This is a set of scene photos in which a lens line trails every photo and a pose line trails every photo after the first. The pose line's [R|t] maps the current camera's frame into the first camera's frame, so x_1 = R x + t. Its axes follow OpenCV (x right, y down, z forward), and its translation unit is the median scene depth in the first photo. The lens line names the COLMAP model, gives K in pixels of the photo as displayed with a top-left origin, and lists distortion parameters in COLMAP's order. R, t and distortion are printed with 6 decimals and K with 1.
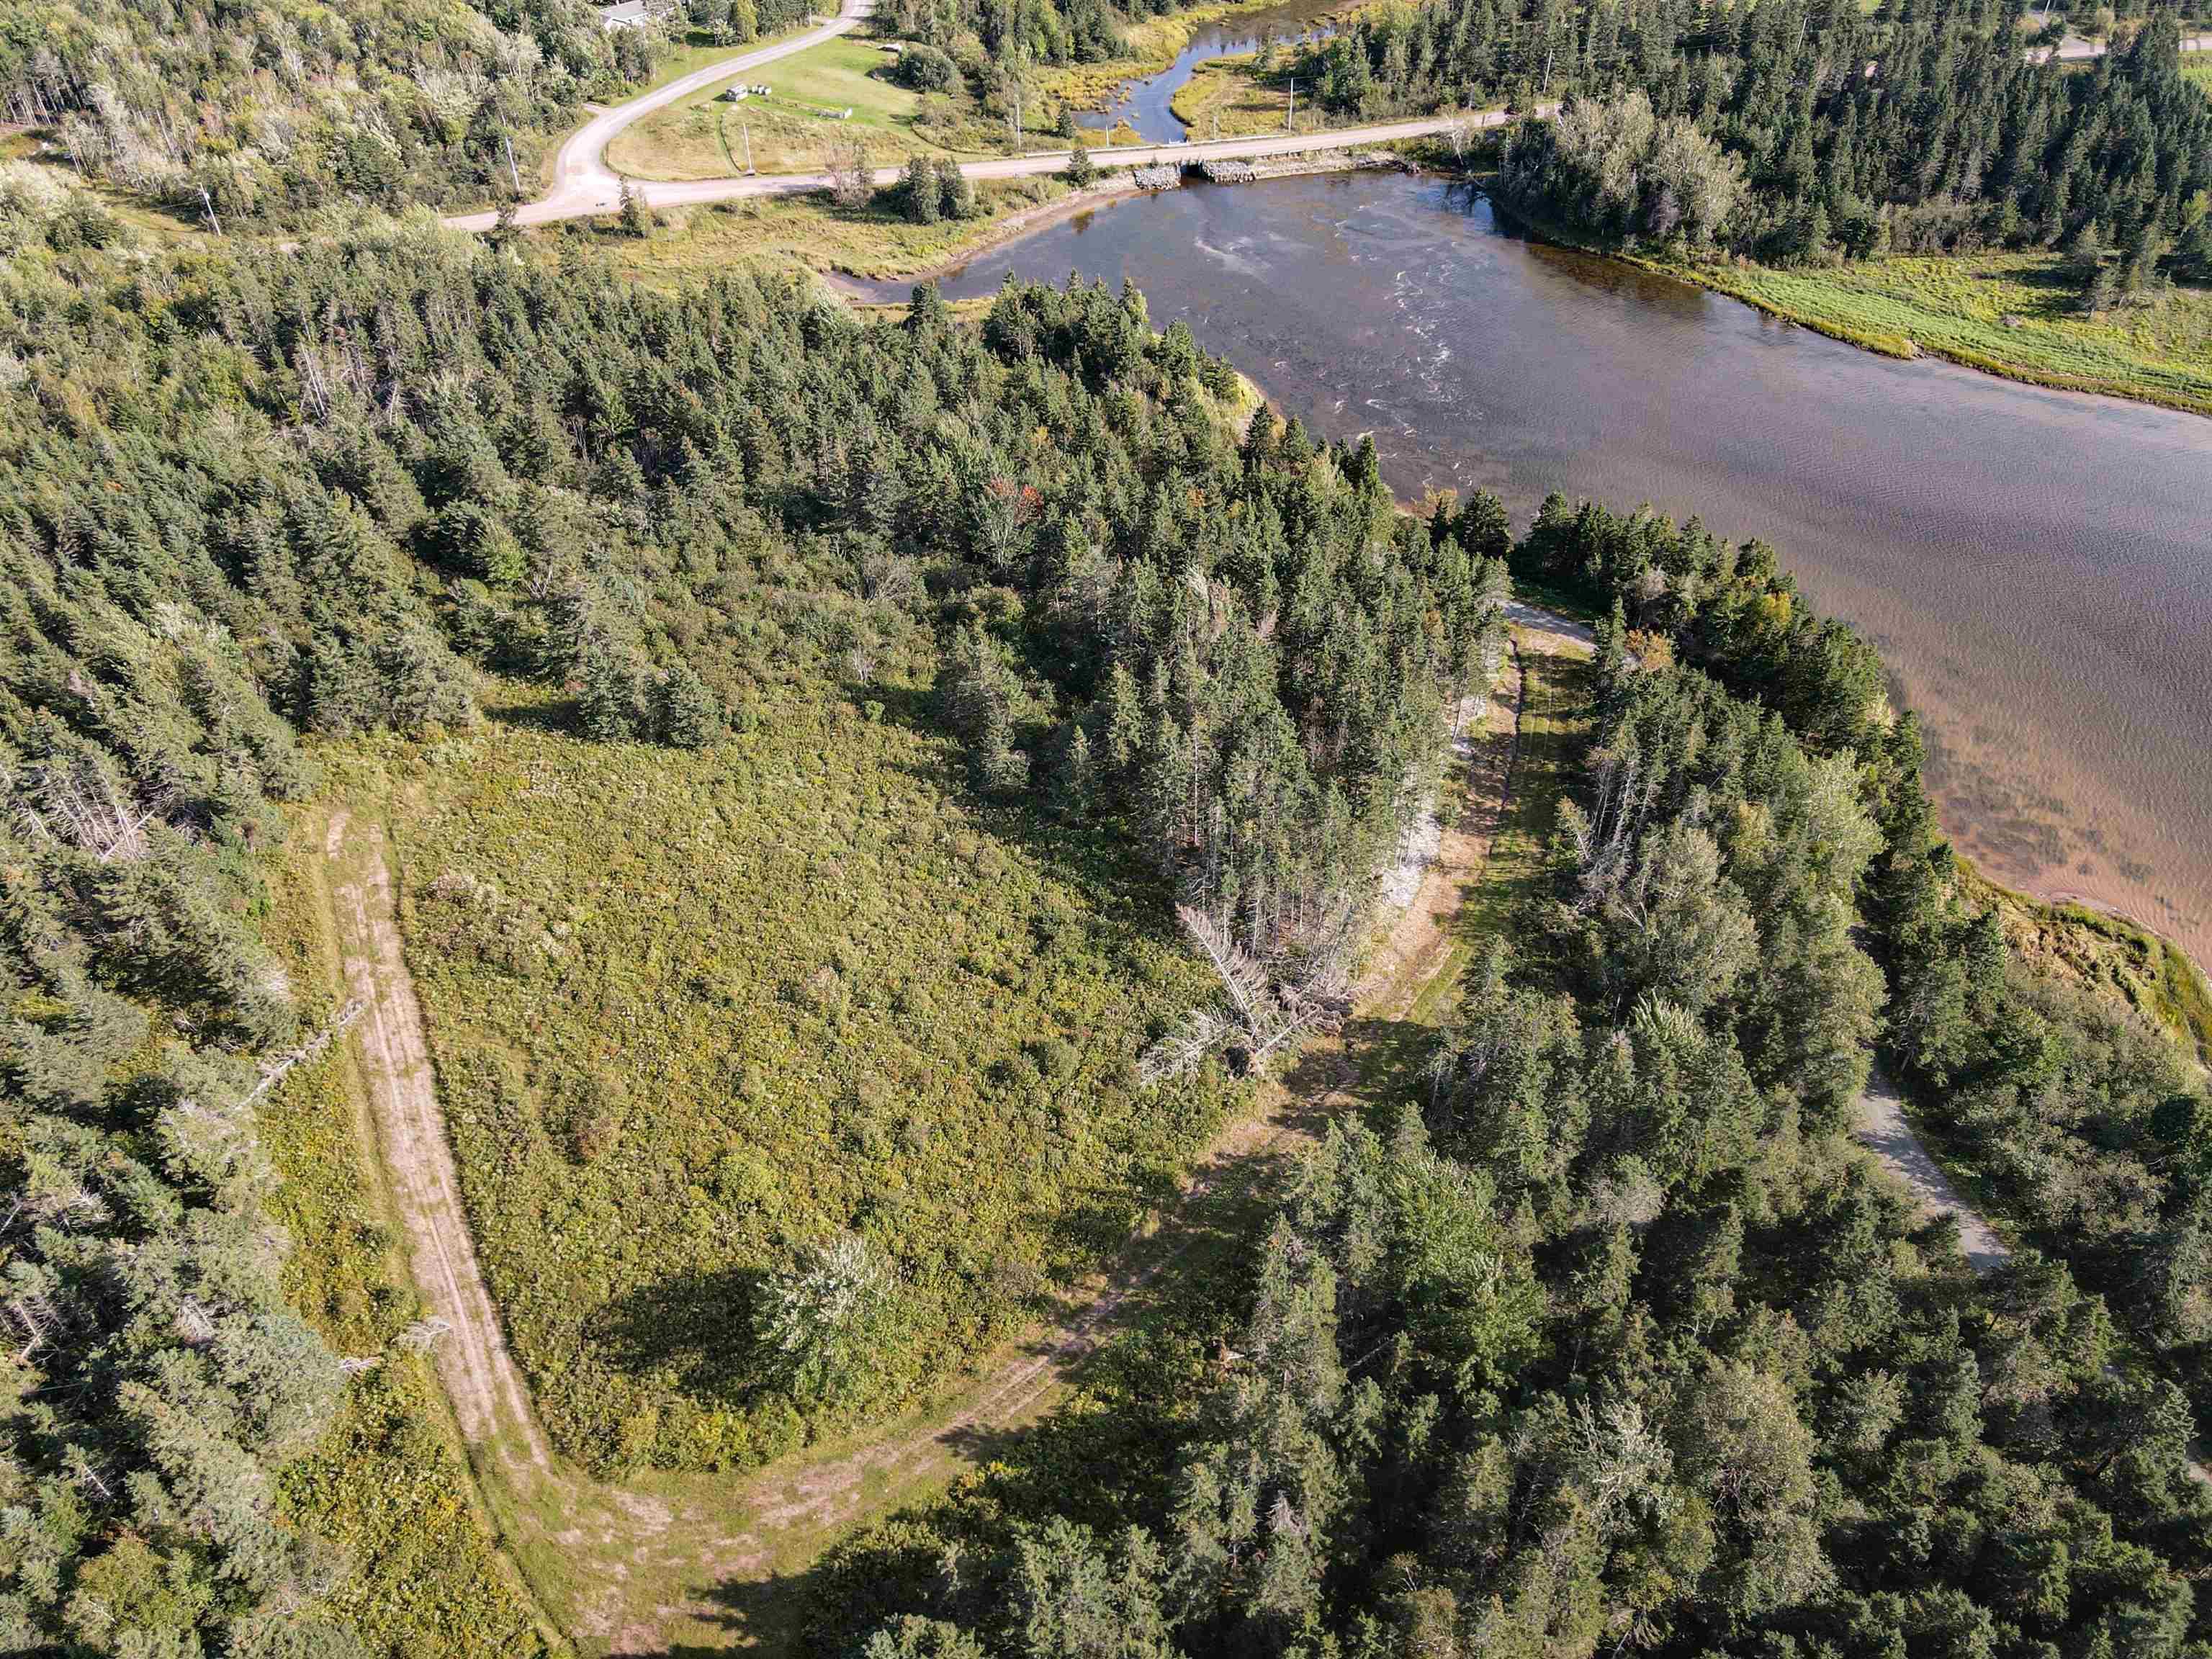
lens RADIAL K [[1622.1, 0, 1108.1], [0, 1622.1, 828.3], [0, 0, 1]] dist [-0.004940, 0.022207]
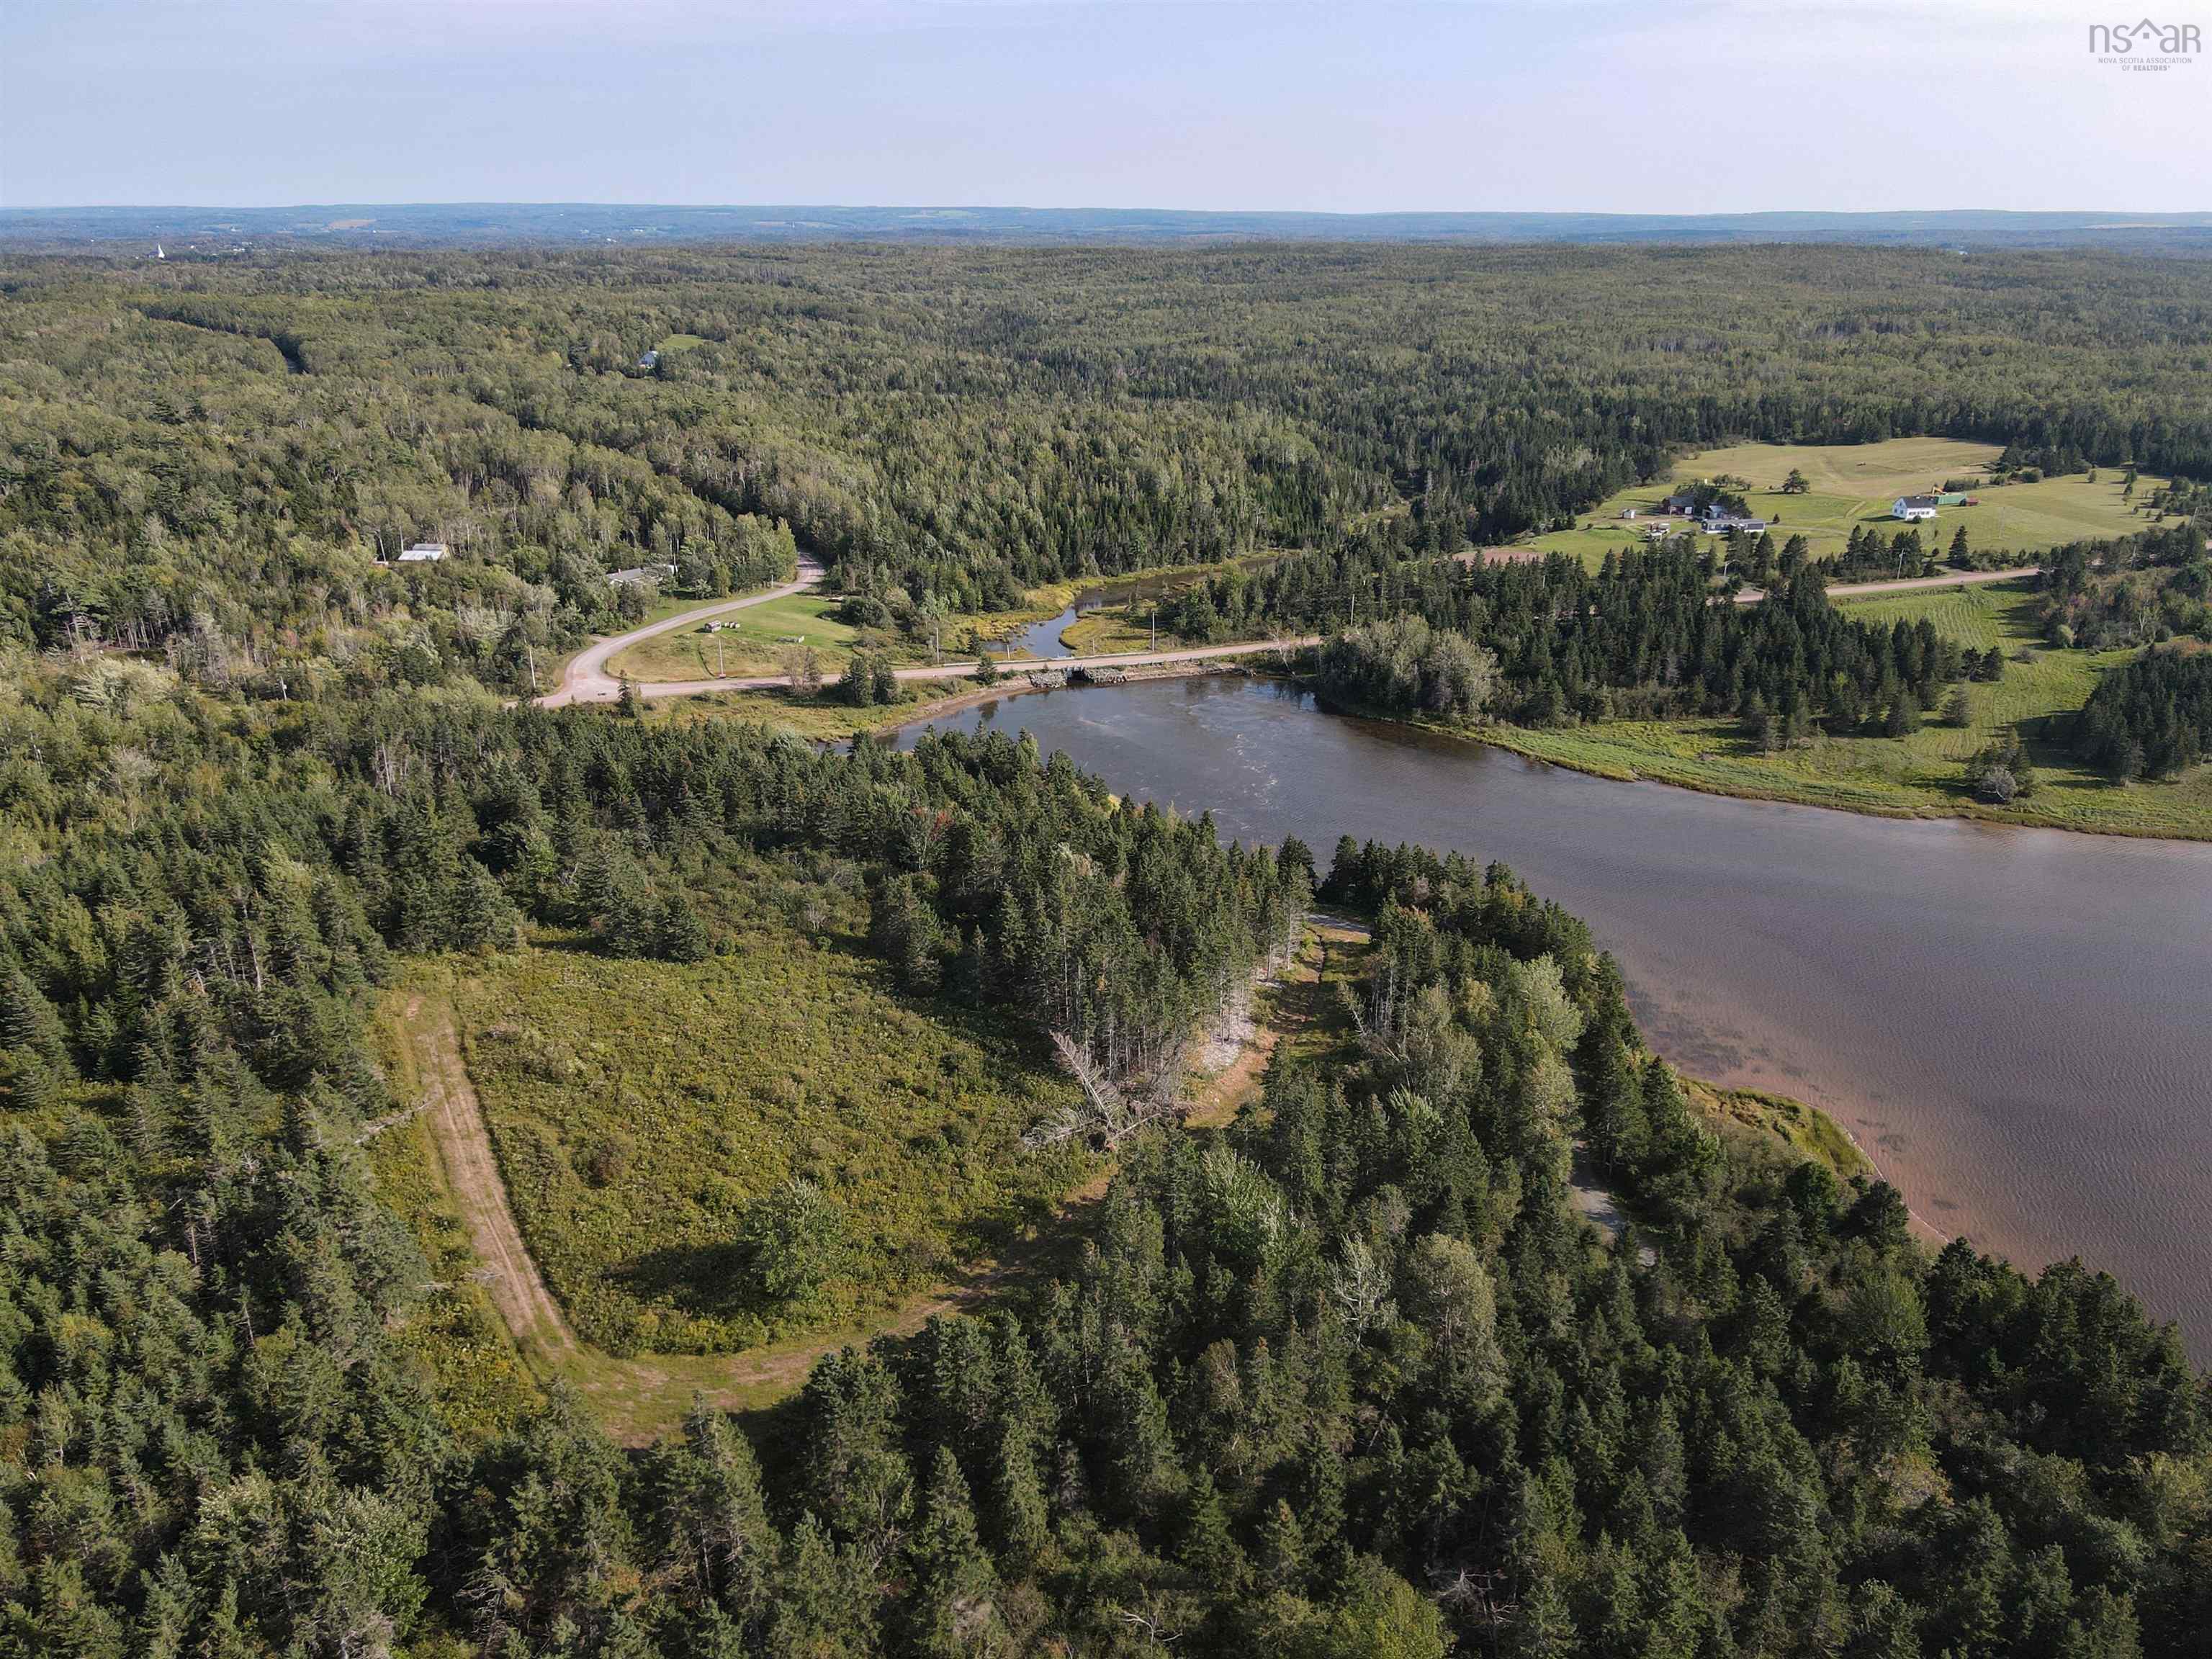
lens RADIAL K [[1622.1, 0, 1110.7], [0, 1622.1, 827.7], [0, 0, 1]] dist [-0.004940, 0.022207]
pose [[0.998454, -0.010446, 0.054600, 0.015928], [0.029209, 0.934264, -0.355383, 0.284899], [-0.047298, 0.356428, 0.933125, -0.251142]]
